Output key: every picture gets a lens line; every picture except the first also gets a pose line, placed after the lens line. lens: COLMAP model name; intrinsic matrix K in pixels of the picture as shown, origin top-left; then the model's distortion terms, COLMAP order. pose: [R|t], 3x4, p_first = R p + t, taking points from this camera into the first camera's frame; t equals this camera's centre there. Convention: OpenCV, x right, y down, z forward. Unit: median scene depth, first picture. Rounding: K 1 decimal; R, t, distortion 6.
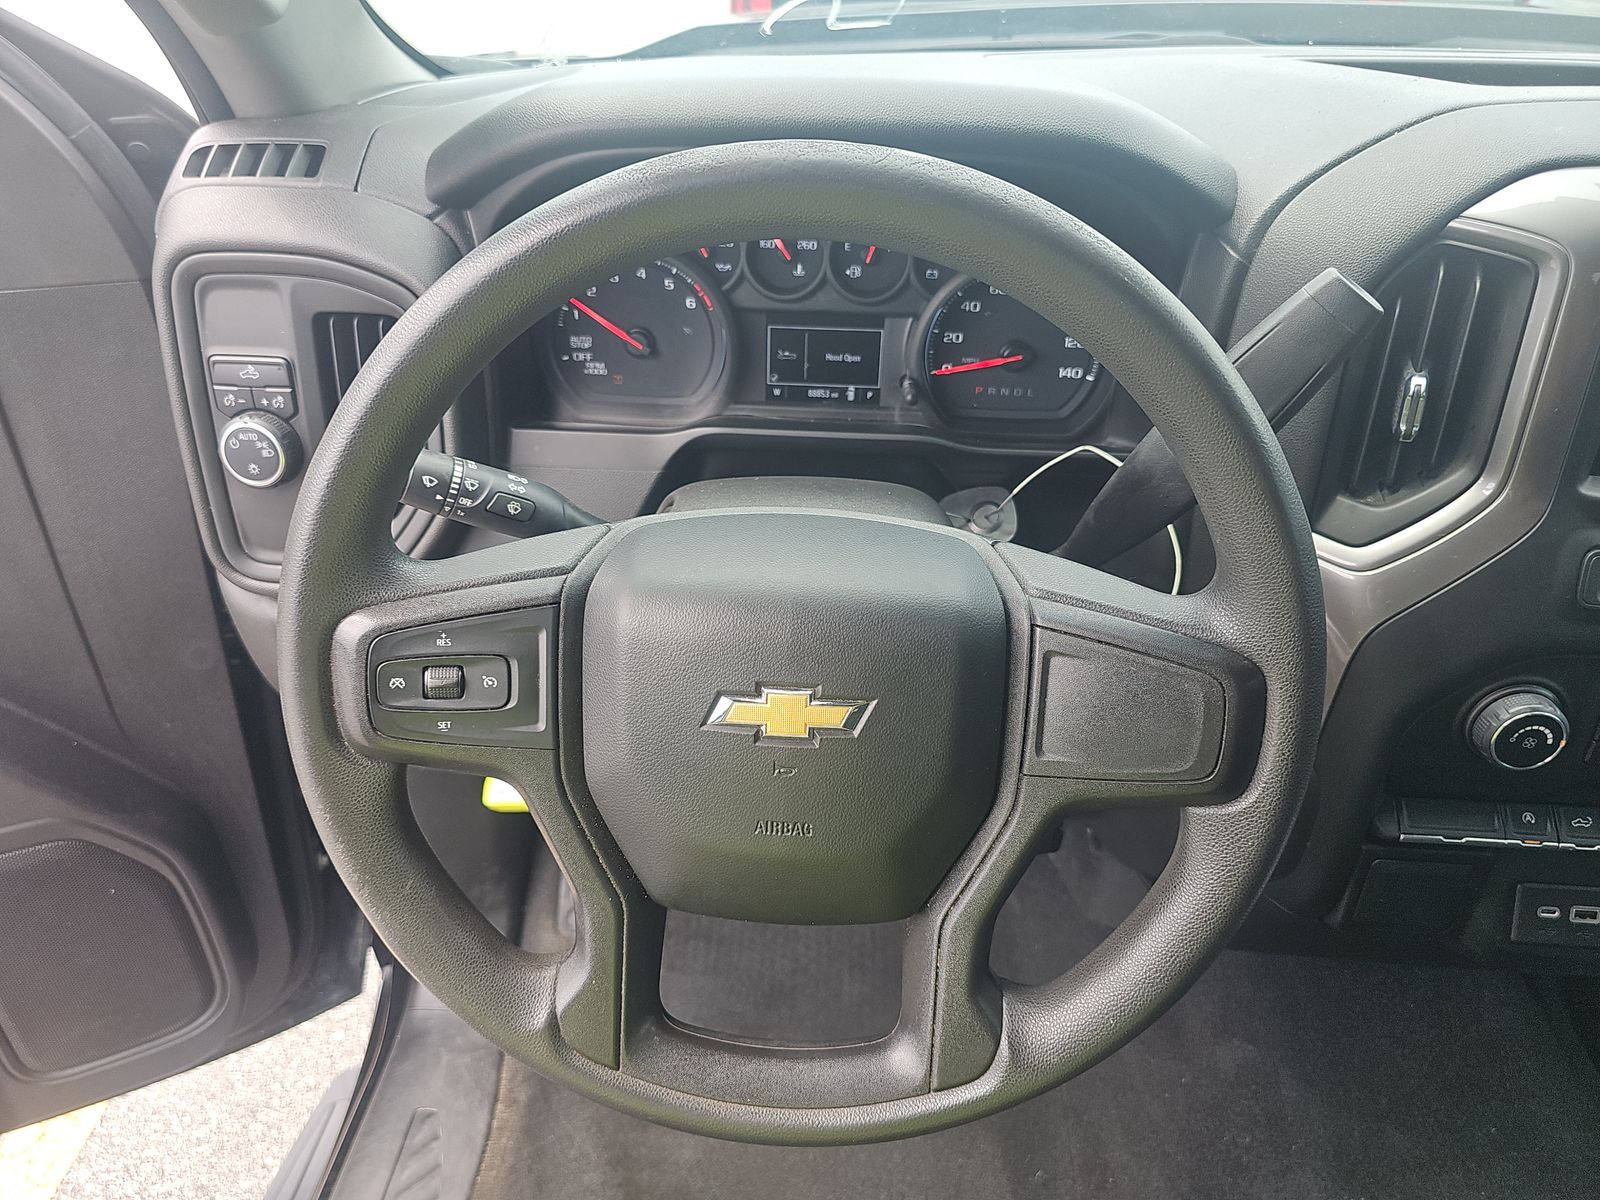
lens RADIAL K [[1047.5, 0, 791.1], [0, 1047.5, 608.1], [0, 0, 1]] dist [0.076750, -0.064209]
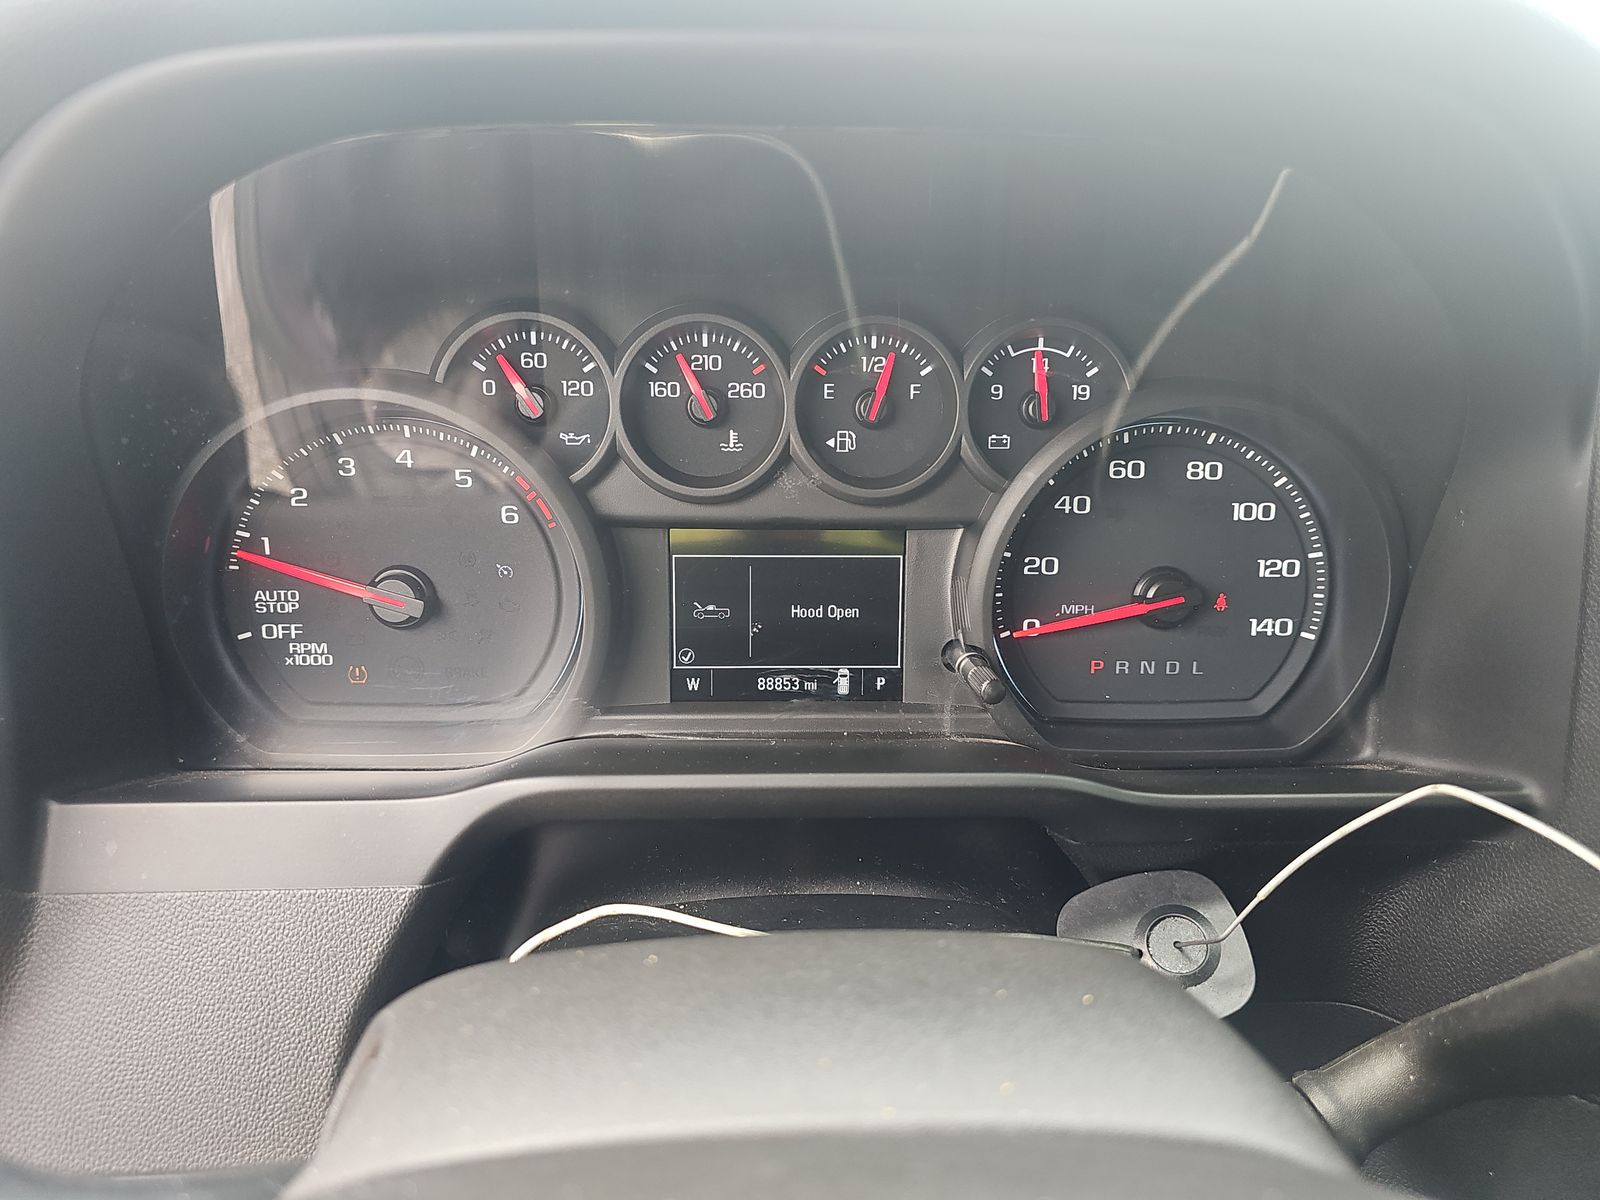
lens RADIAL K [[1047.5, 0, 791.1], [0, 1047.5, 608.1], [0, 0, 1]] dist [0.076750, -0.064209]
pose [[0.995302, -0.034815, 0.090347, -0.011254], [0.057176, 0.964384, -0.258251, -0.112952], [-0.078138, 0.262204, 0.961844, 0.524741]]
